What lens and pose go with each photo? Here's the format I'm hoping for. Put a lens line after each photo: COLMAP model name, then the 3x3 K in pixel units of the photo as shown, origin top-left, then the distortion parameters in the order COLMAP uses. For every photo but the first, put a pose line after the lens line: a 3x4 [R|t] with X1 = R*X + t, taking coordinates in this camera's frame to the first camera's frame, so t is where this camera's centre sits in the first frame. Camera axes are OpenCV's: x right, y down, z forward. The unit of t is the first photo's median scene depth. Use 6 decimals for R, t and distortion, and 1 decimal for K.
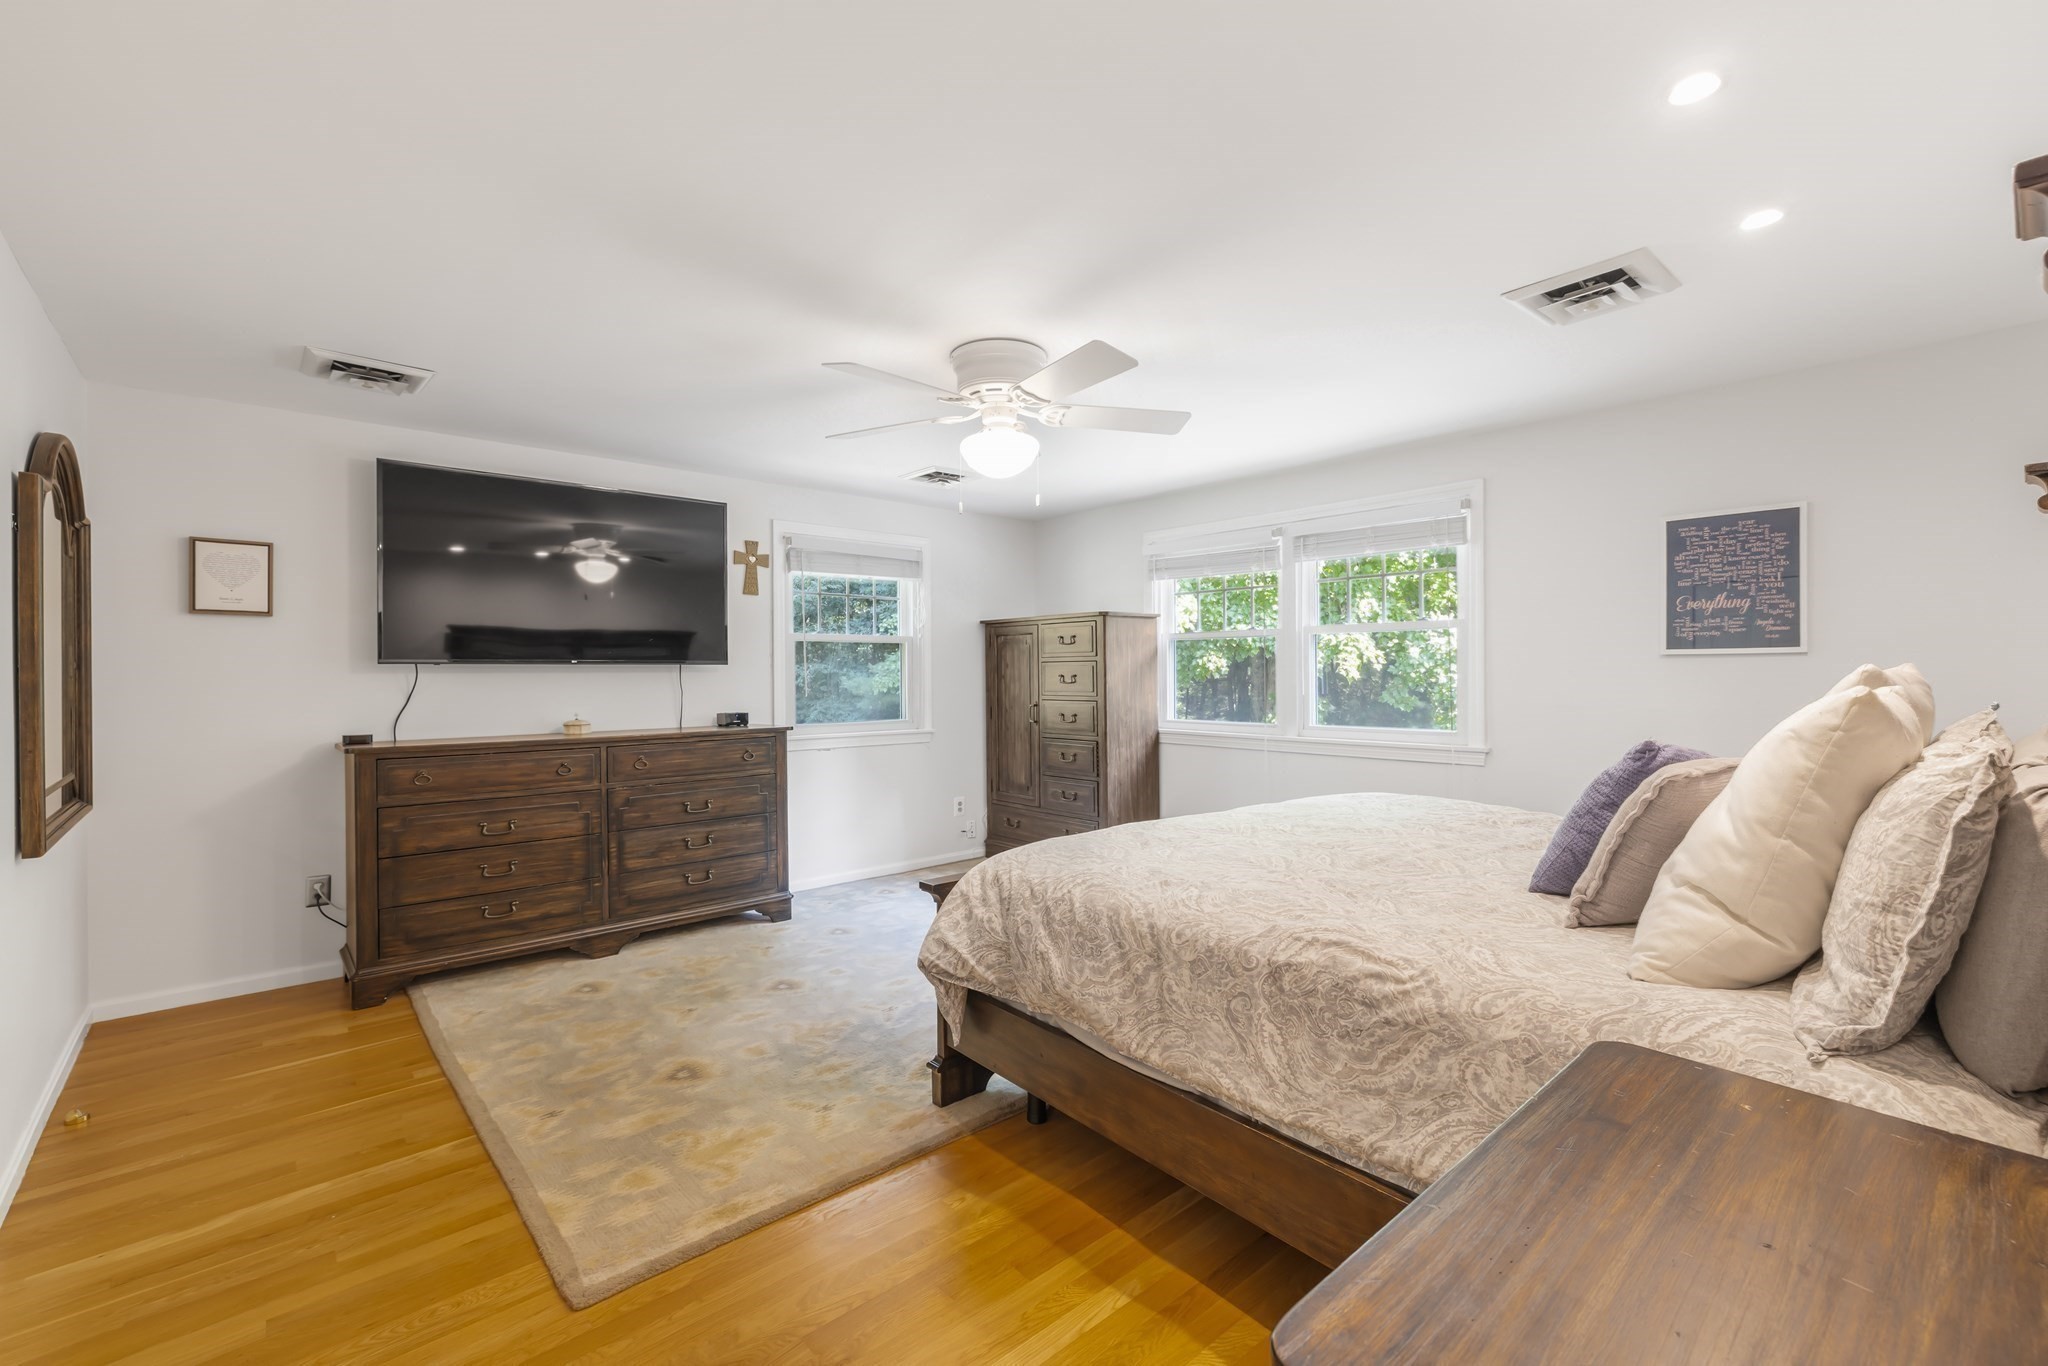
lens RADIAL K [[880.7, 0, 1034.6], [0, 880.7, 671.4], [0, 0, 1]] dist [0.002476, 0.000446]
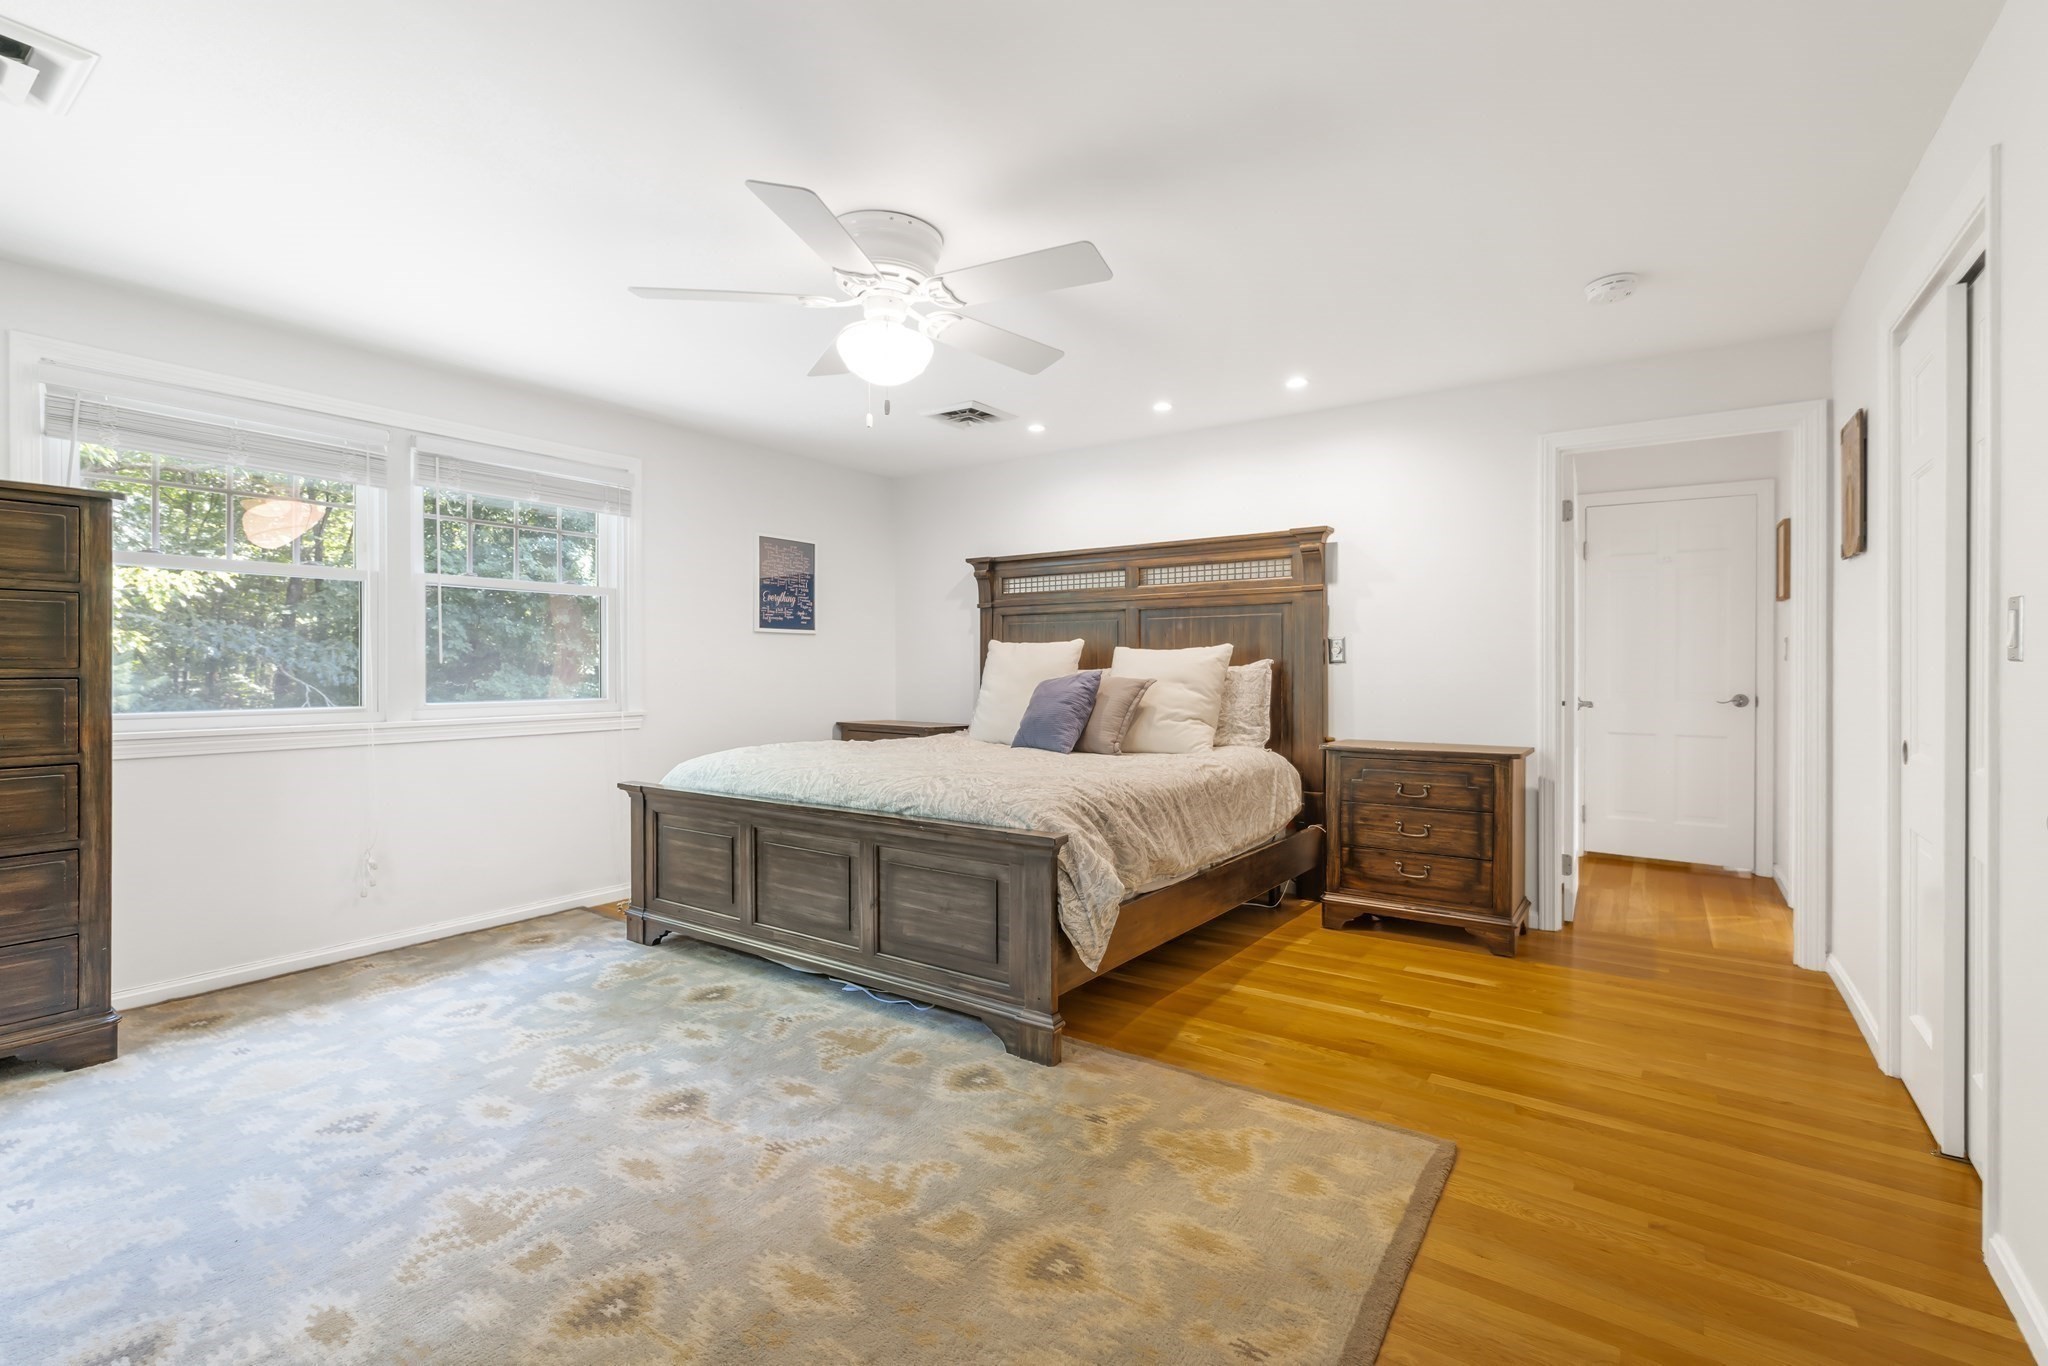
lens RADIAL K [[880.7, 0, 1035.8], [0, 880.7, 676.1], [0, 0, 1]] dist [0.002476, 0.000446]
pose [[-0.217604, -0.011327, 0.975971, -0.812139], [0.002472, 0.999923, 0.012156, 0.038609], [-0.976034, 0.005058, -0.217559, 0.949178]]
